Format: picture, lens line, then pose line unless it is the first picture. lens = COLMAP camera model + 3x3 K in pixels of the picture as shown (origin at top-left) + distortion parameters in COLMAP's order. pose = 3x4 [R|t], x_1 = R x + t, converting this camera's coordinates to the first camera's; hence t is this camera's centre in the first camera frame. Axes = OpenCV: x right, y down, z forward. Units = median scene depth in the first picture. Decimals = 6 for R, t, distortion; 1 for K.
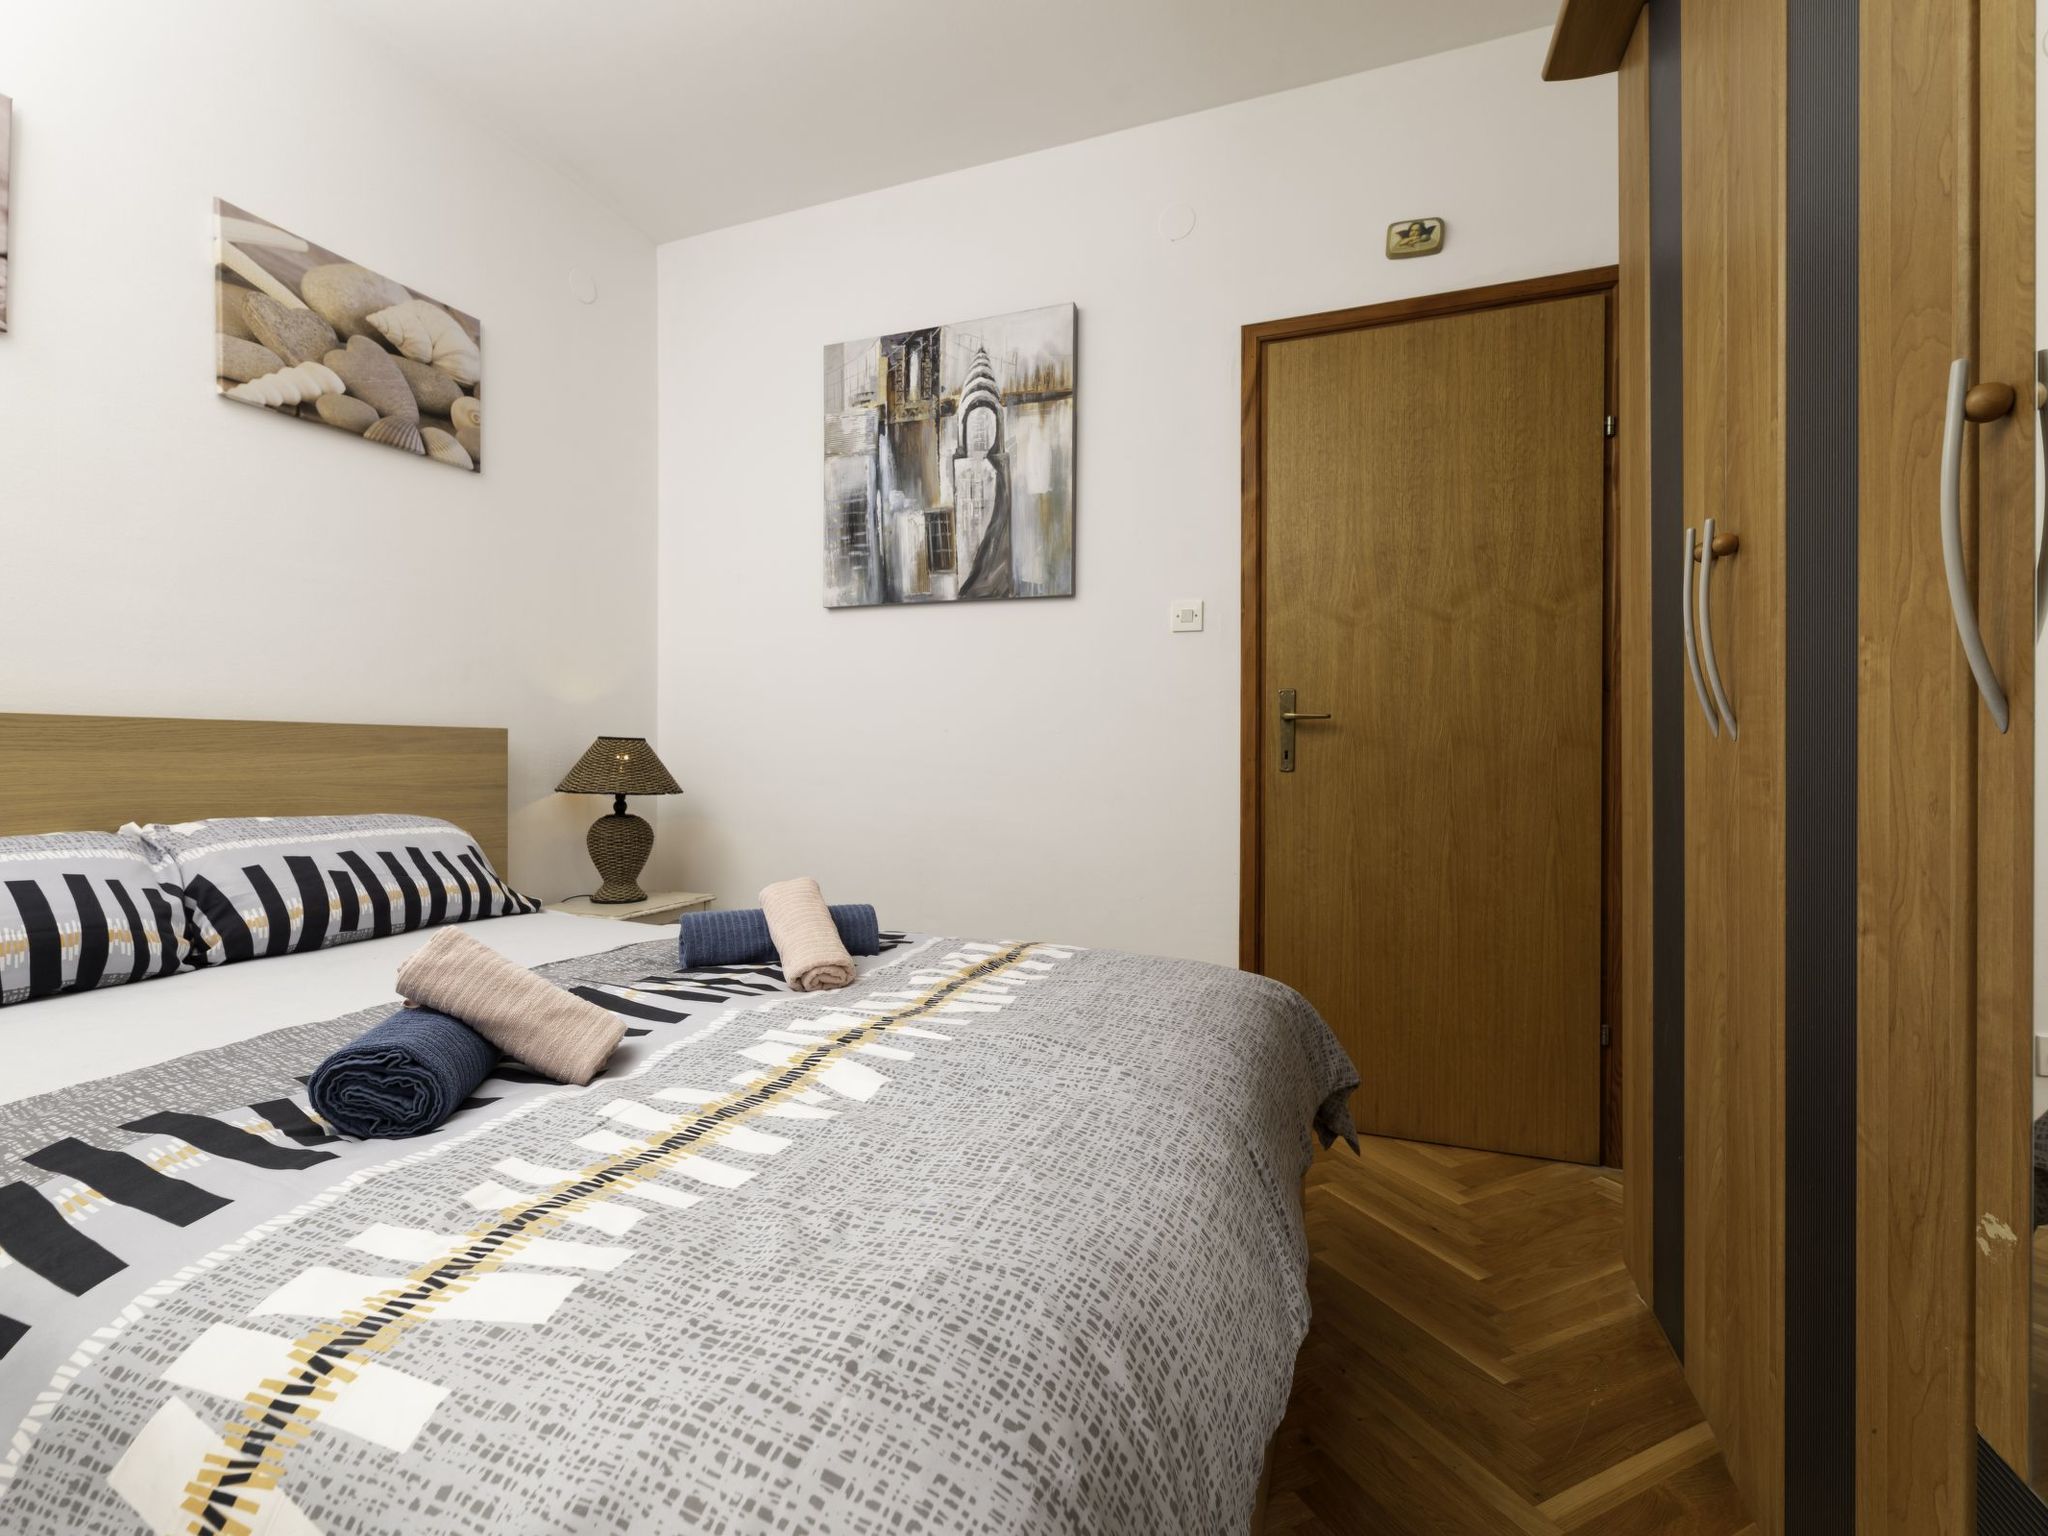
lens RADIAL K [[918.1, 0, 1010.9], [0, 918.1, 757.3], [0, 0, 1]] dist [-0.001042, 0.001015]
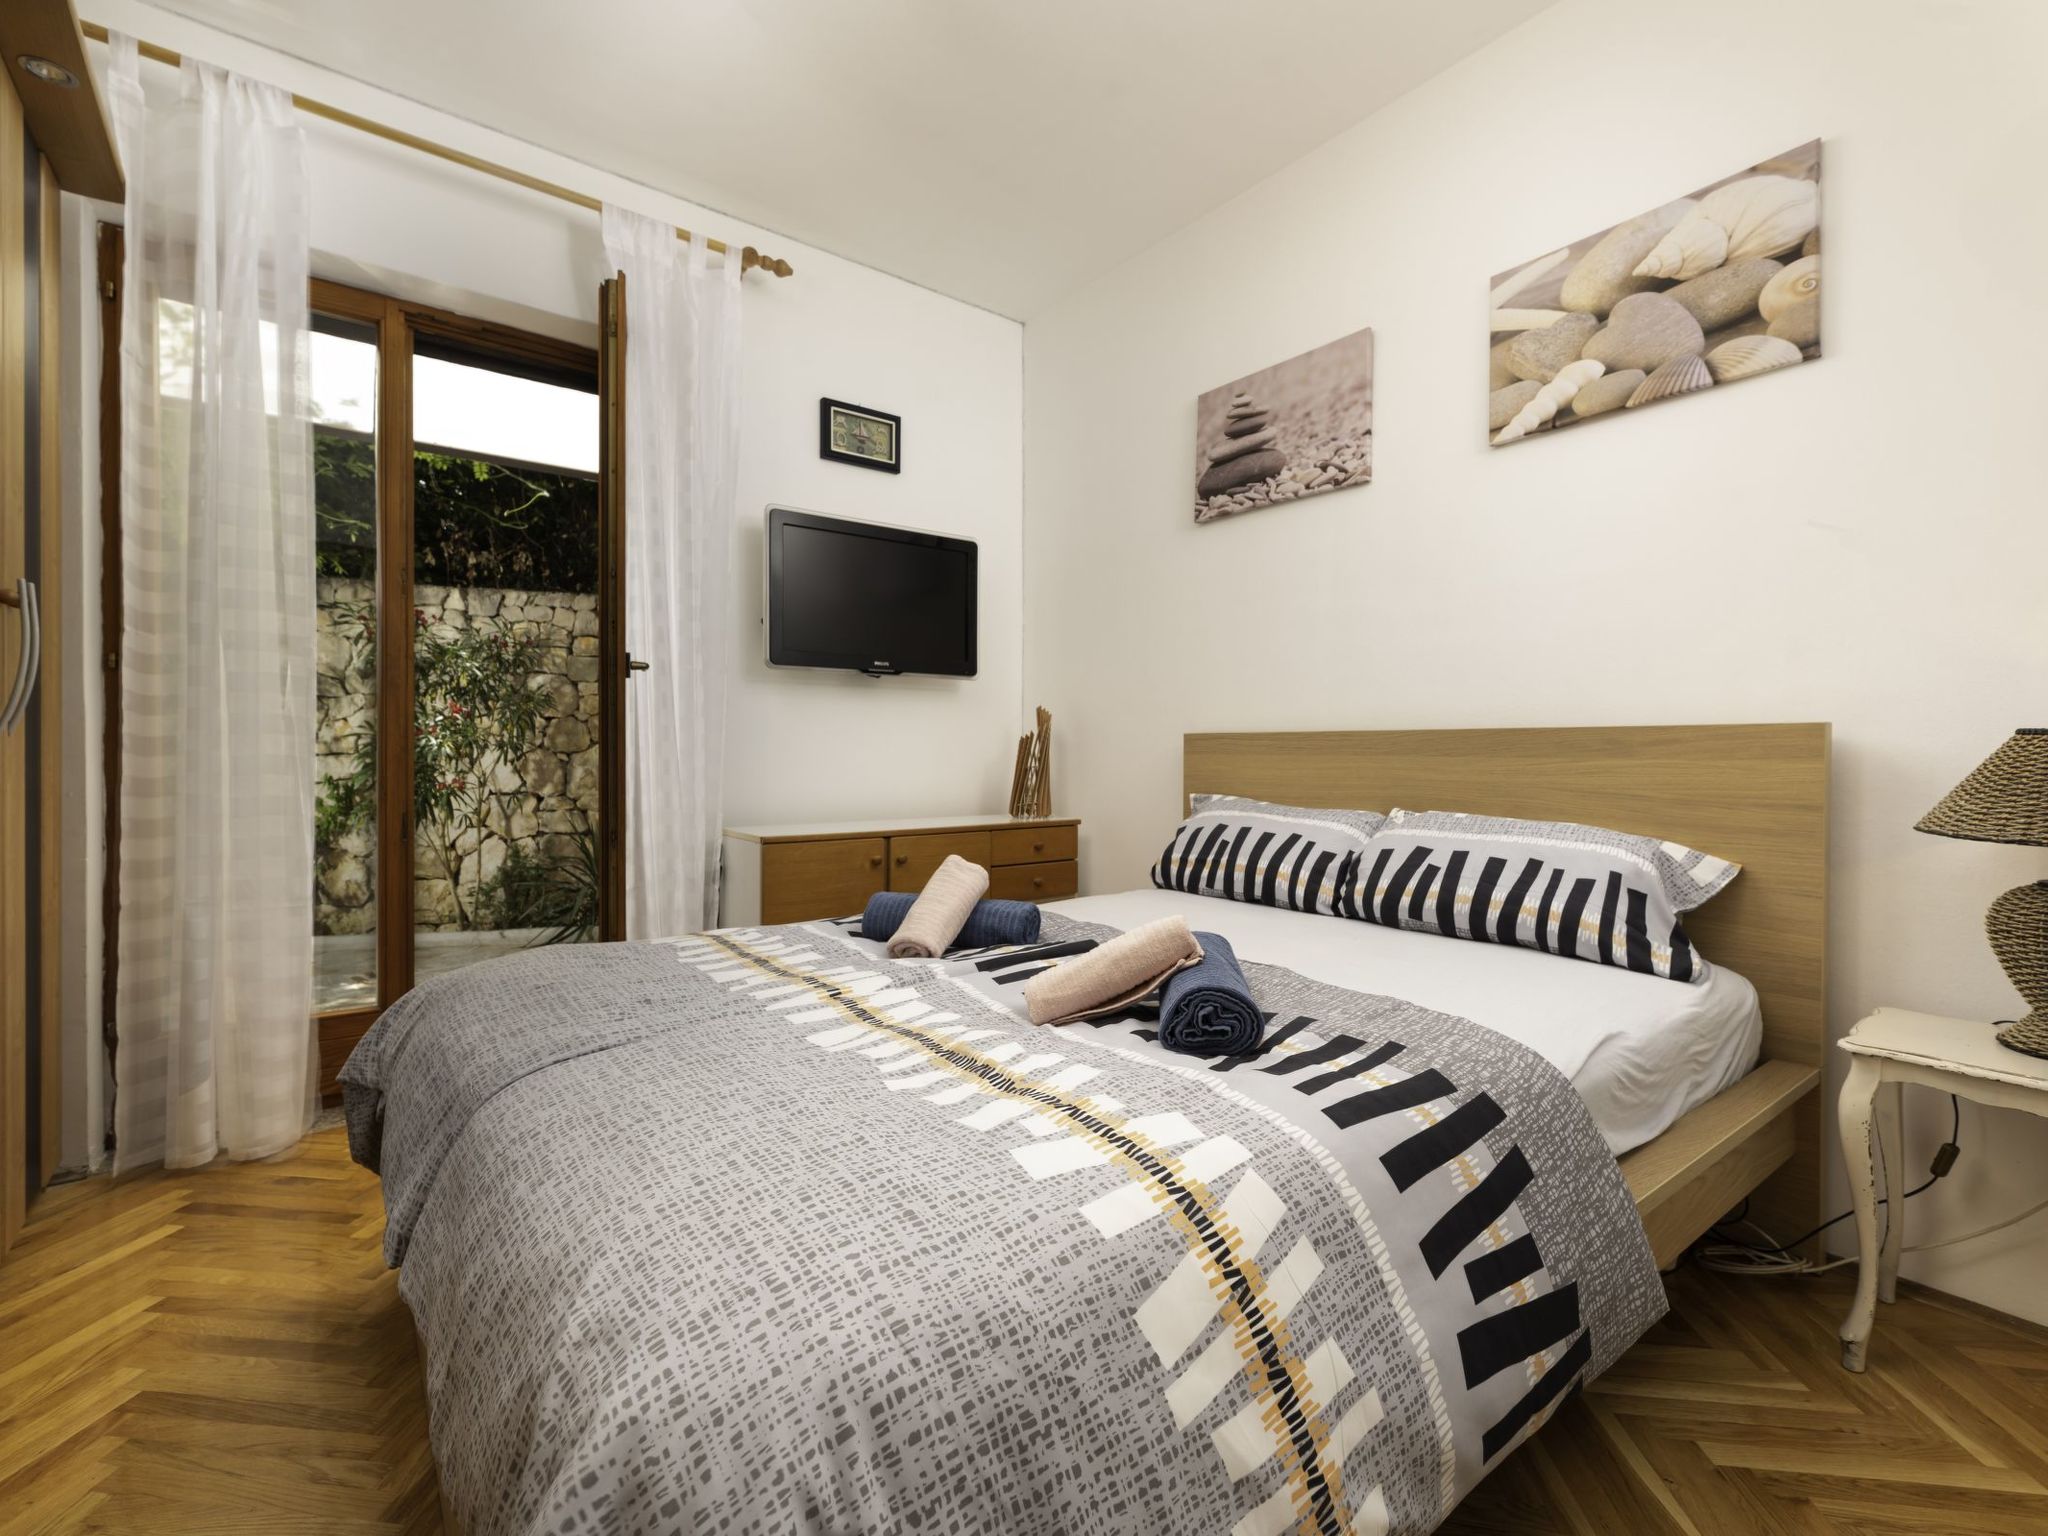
lens RADIAL K [[918.1, 0, 1026.6], [0, 918.1, 763.5], [0, 0, 1]] dist [-0.001042, 0.001015]
pose [[-0.518783, 0.002169, -0.854903, 0.400032], [-0.011735, 0.999885, 0.009658, -0.001676], [0.854826, 0.015042, -0.518697, 1.035054]]
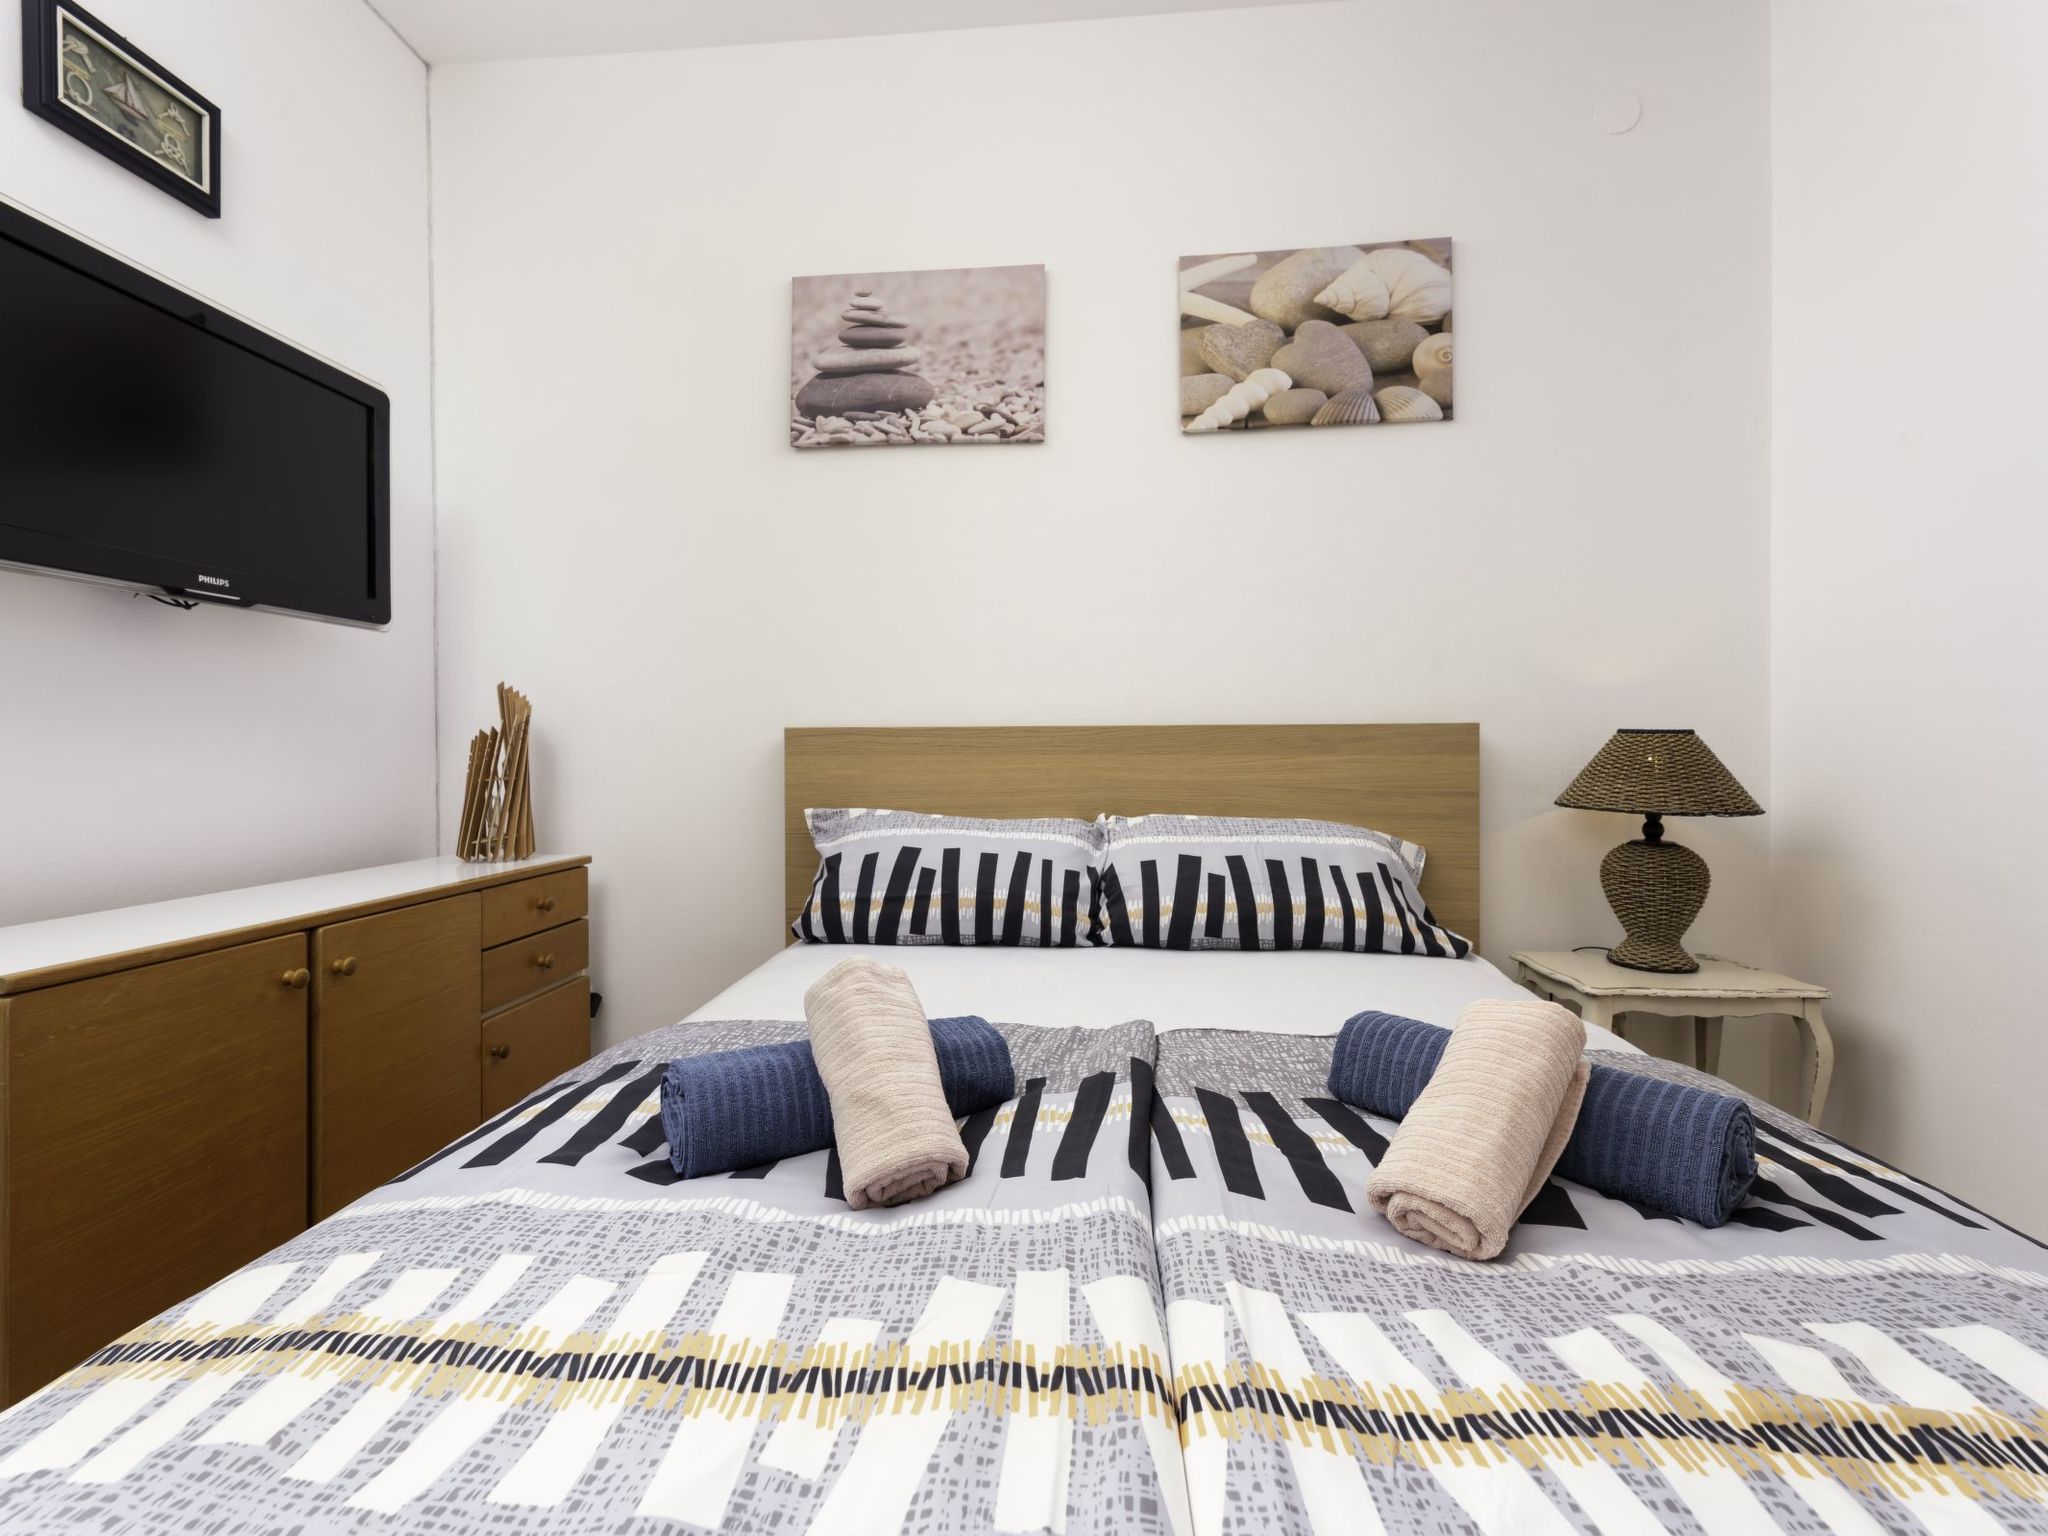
lens RADIAL K [[918.1, 0, 1027.2], [0, 918.1, 760.7], [0, 0, 1]] dist [-0.001042, 0.001015]
pose [[0.277966, 0.004953, -0.960578, 0.145820], [0.002092, 0.999981, 0.005761, -0.004675], [0.960589, -0.003611, 0.277951, 0.476862]]
